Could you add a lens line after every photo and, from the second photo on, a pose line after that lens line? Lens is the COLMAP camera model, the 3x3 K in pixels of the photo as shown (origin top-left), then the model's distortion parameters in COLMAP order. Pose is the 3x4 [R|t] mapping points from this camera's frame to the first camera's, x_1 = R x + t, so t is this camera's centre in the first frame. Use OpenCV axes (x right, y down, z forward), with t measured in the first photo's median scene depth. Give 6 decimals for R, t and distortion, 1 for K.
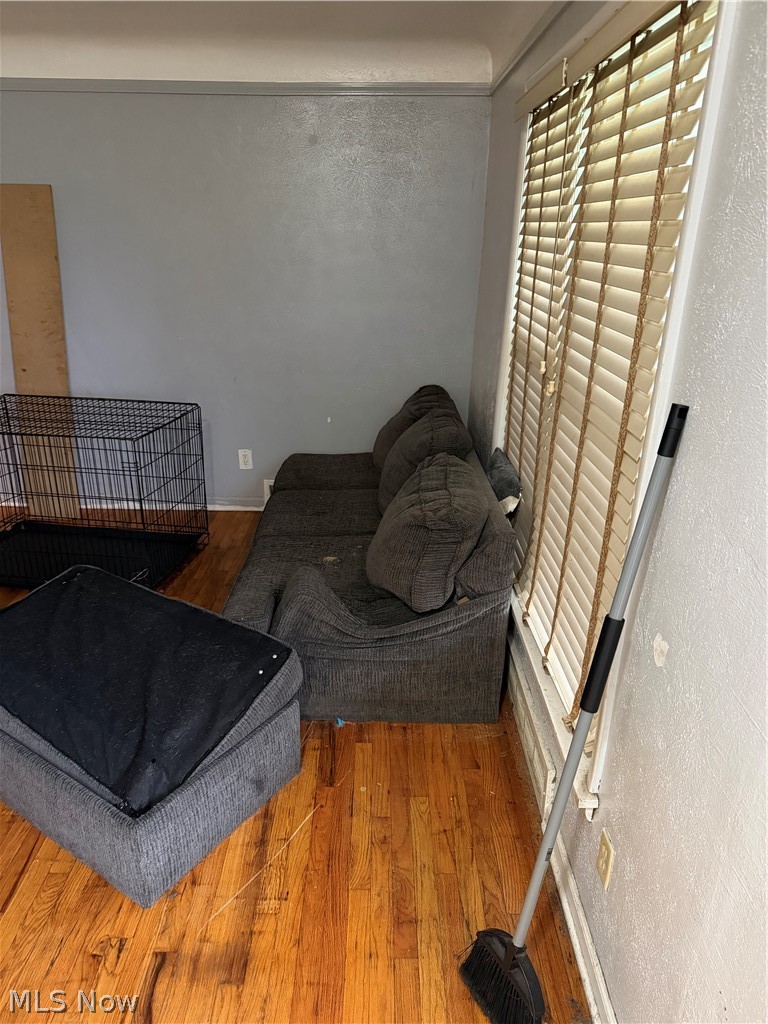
lens RADIAL K [[715.2, 0, 379.0], [0, 715.2, 515.8], [0, 0, 1]] dist [0.068632, -0.101615]
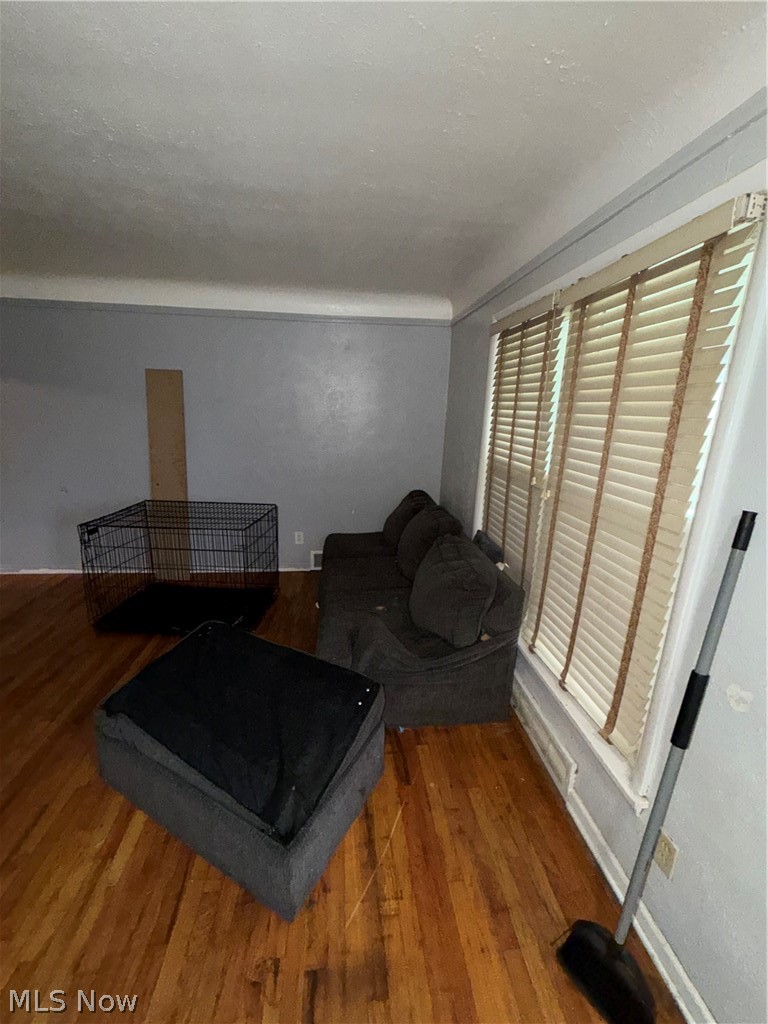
lens RADIAL K [[408.6, 0, 383.6], [0, 408.6, 509.0], [0, 0, 1]] dist [-0.000658, 0.000178]
pose [[0.994164, -0.017103, 0.106515, -0.187638], [0.030524, 0.991601, -0.125679, -0.046336], [-0.103471, 0.128197, 0.986336, 0.177011]]
